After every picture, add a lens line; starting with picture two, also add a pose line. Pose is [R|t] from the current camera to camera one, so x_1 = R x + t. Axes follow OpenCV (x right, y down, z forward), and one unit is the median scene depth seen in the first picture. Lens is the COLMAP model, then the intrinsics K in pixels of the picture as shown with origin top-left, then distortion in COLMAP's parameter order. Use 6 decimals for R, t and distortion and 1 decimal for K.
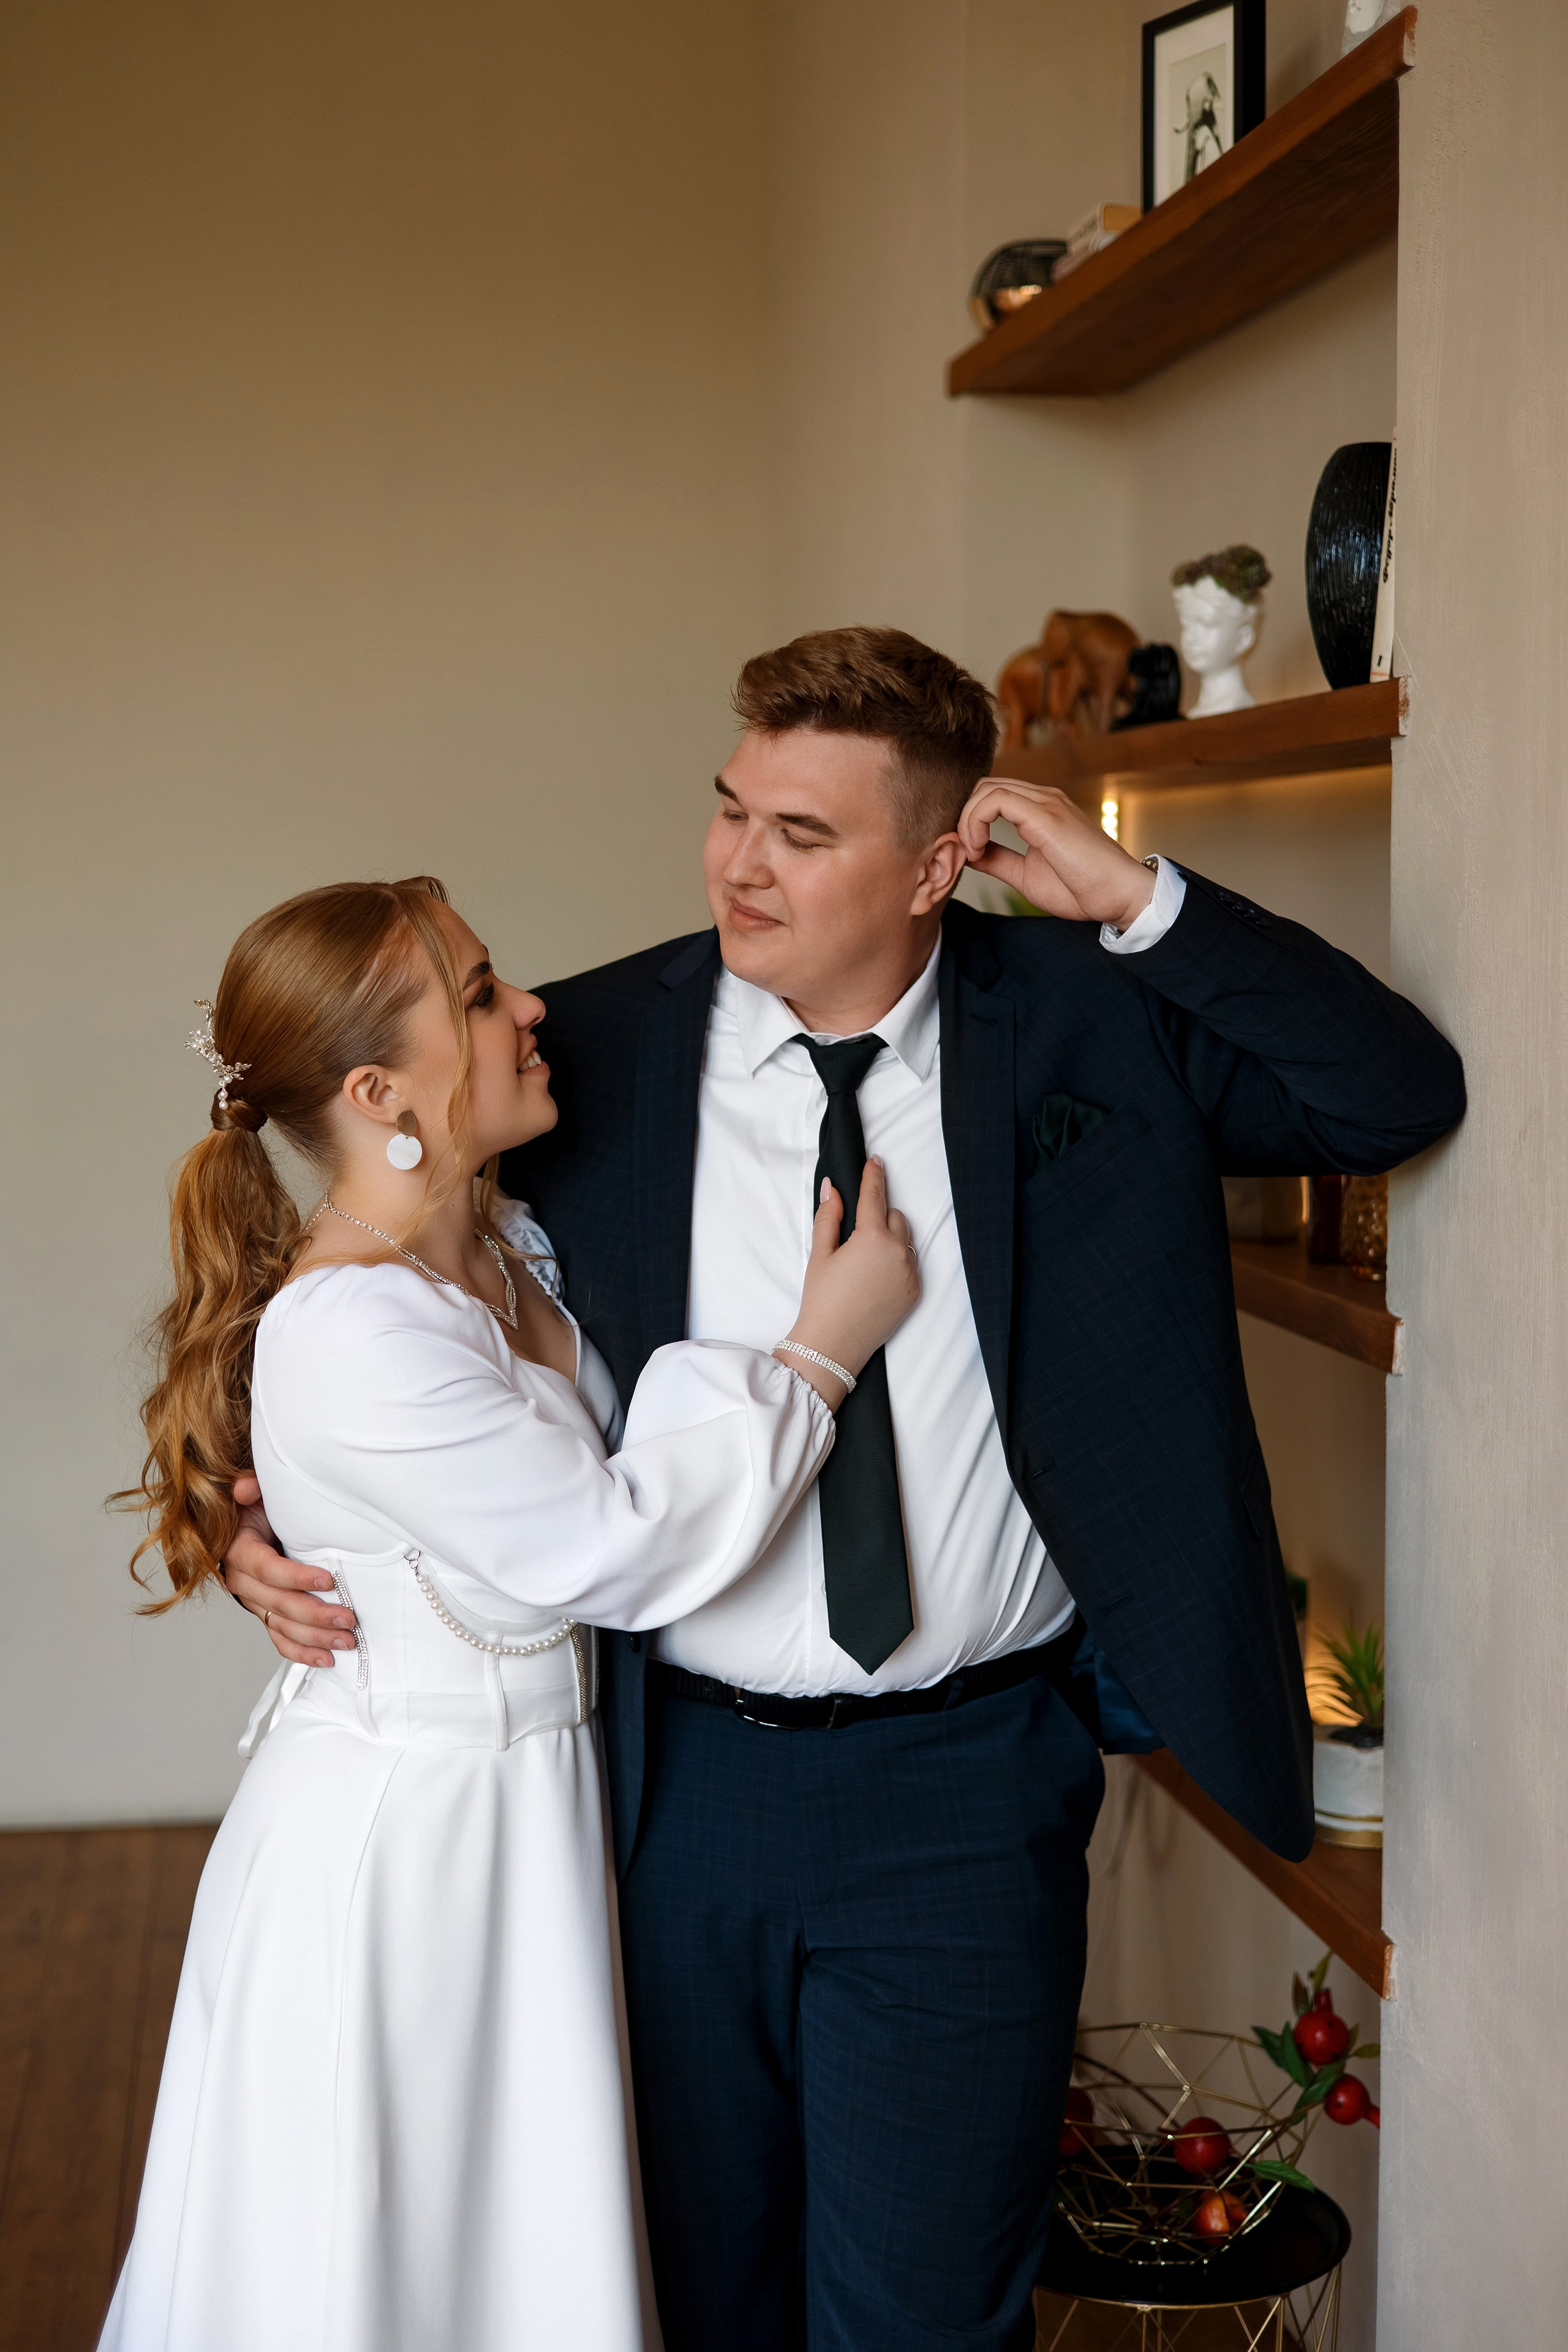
lens RADIAL K [[3400.7, 0, 784.0], [0, 3400.7, 1176.0], [0, 0, 1]] dist [0.006897, 0.037848]
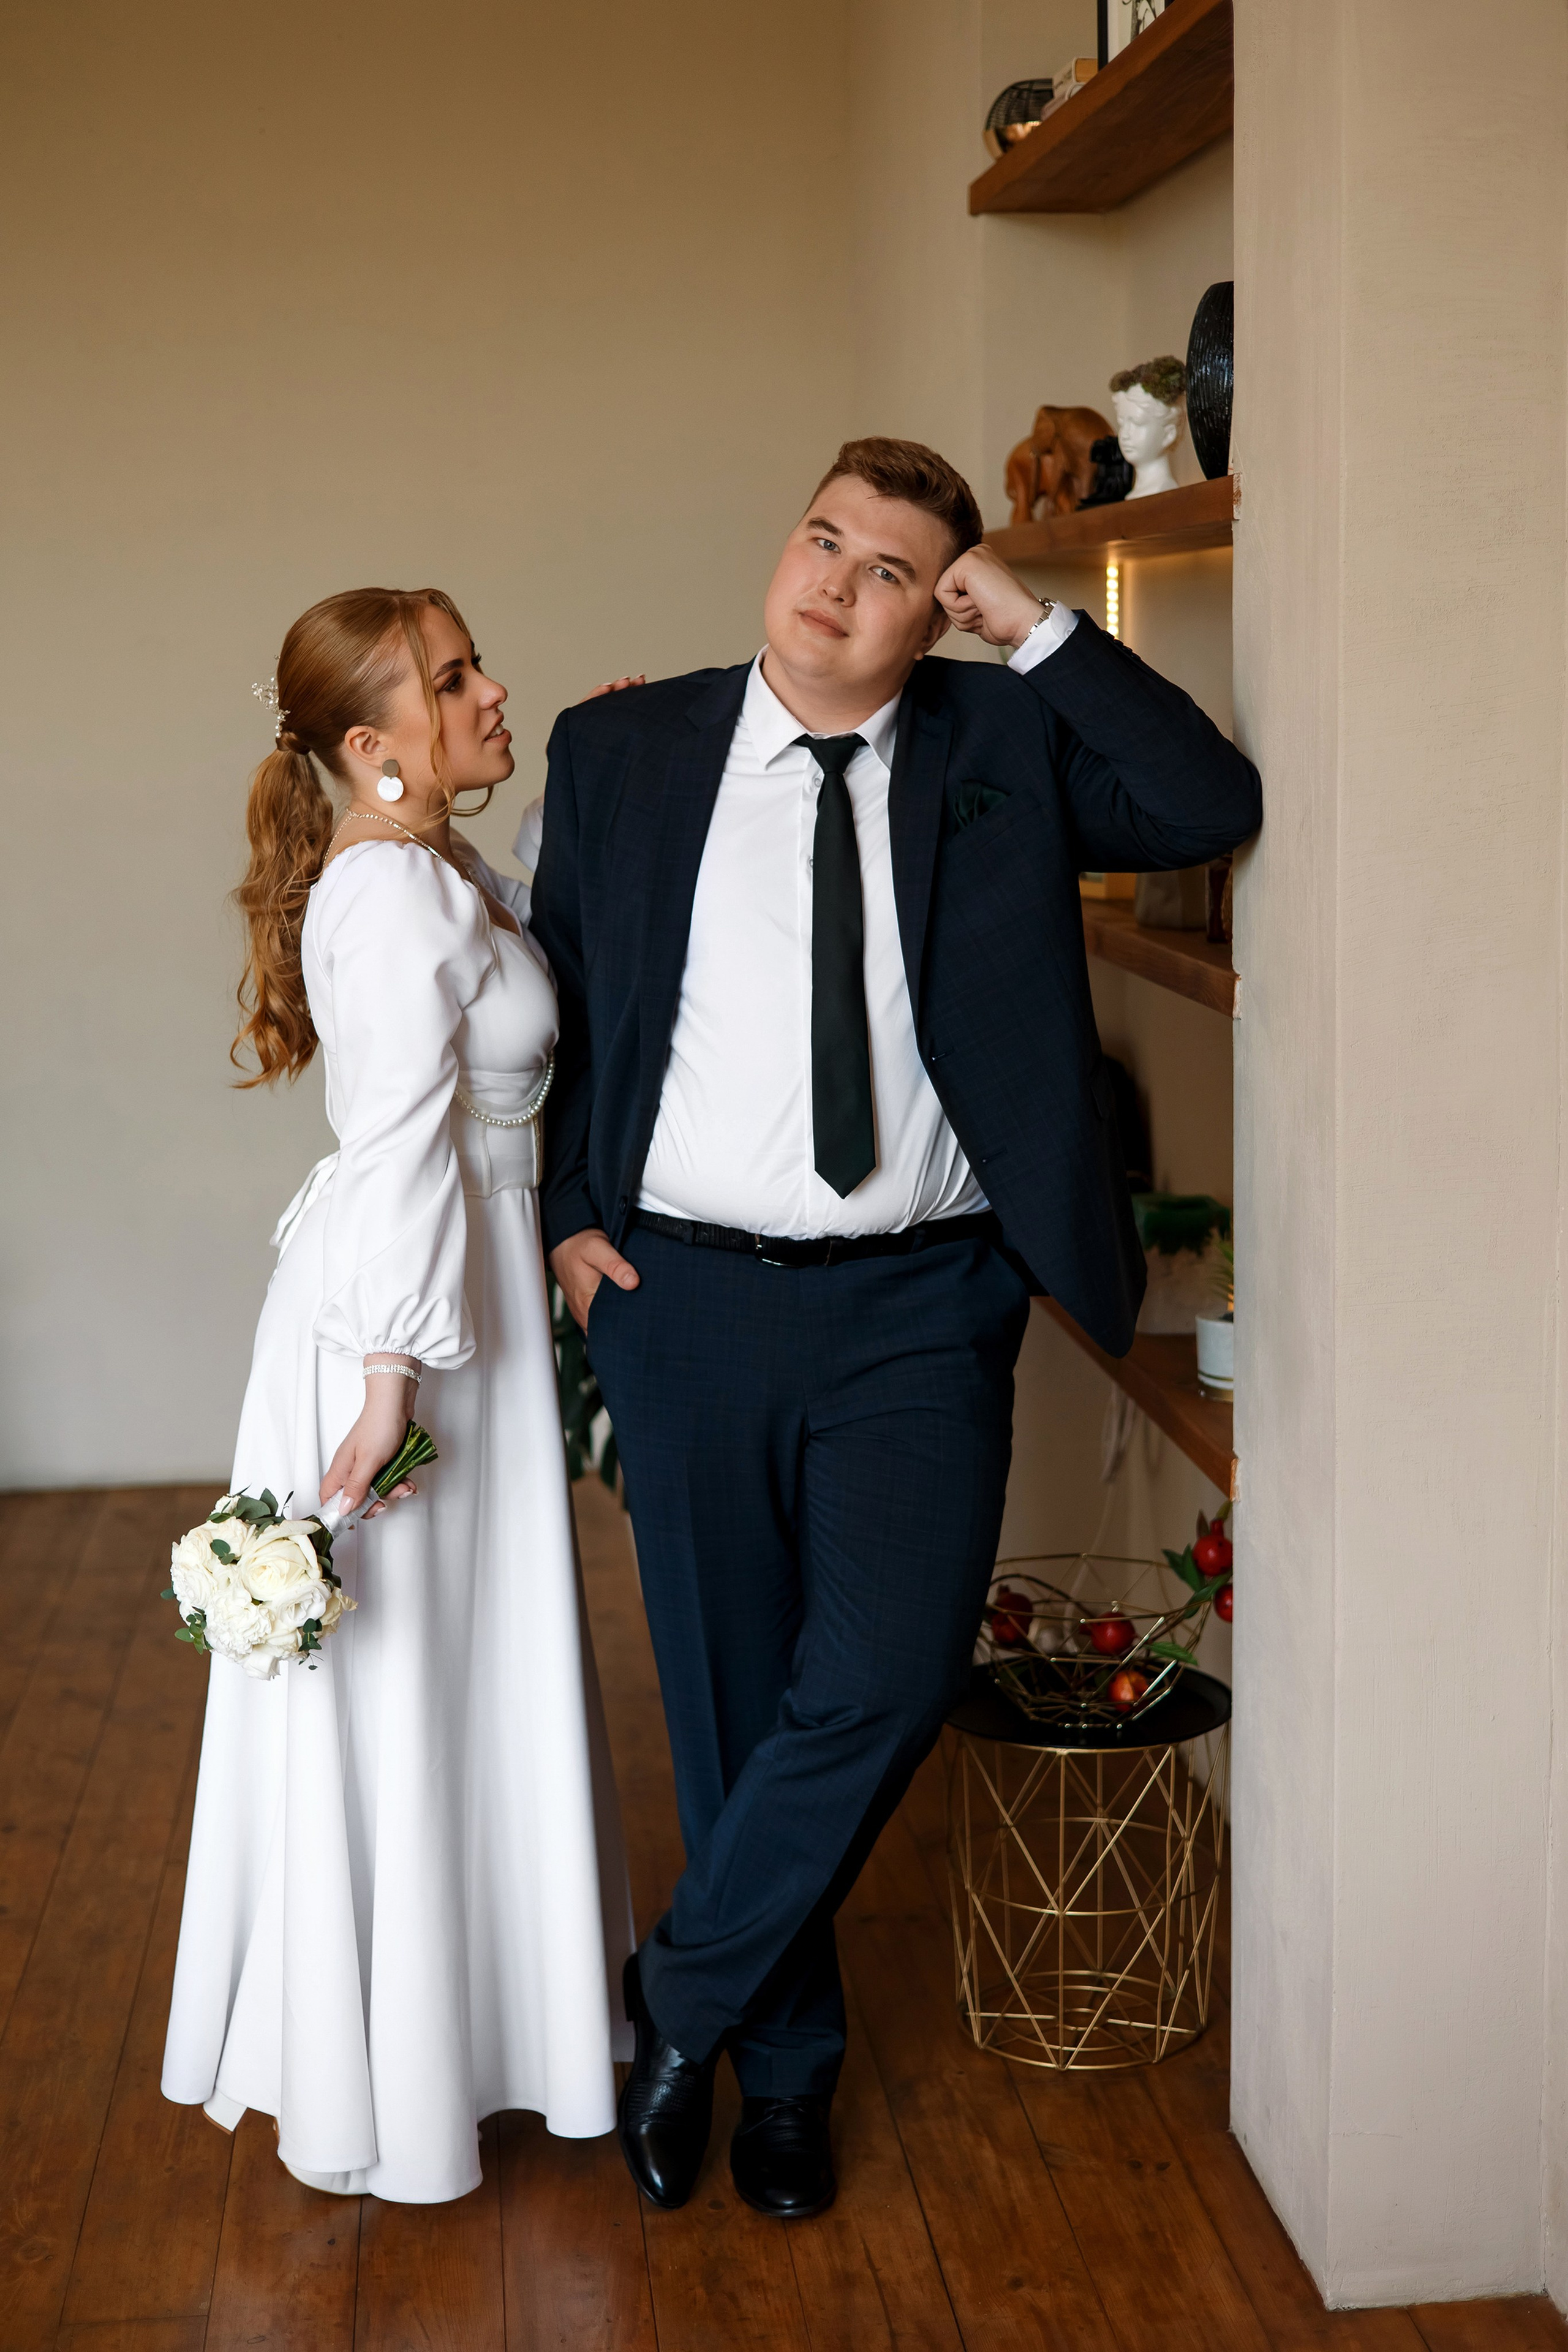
lens RADIAL K [[3559.9, 0, 784.0], [0, 3559.9, 1176.0], [0, 0, 1]] dist [0.018261, 0.018782]
pose [[0.998164, -0.004475, -0.060396, 0.079156], [0.008271, 0.997995, 0.062751, 0.028024], [0.059994, -0.063135, 0.996200, -0.319640]]
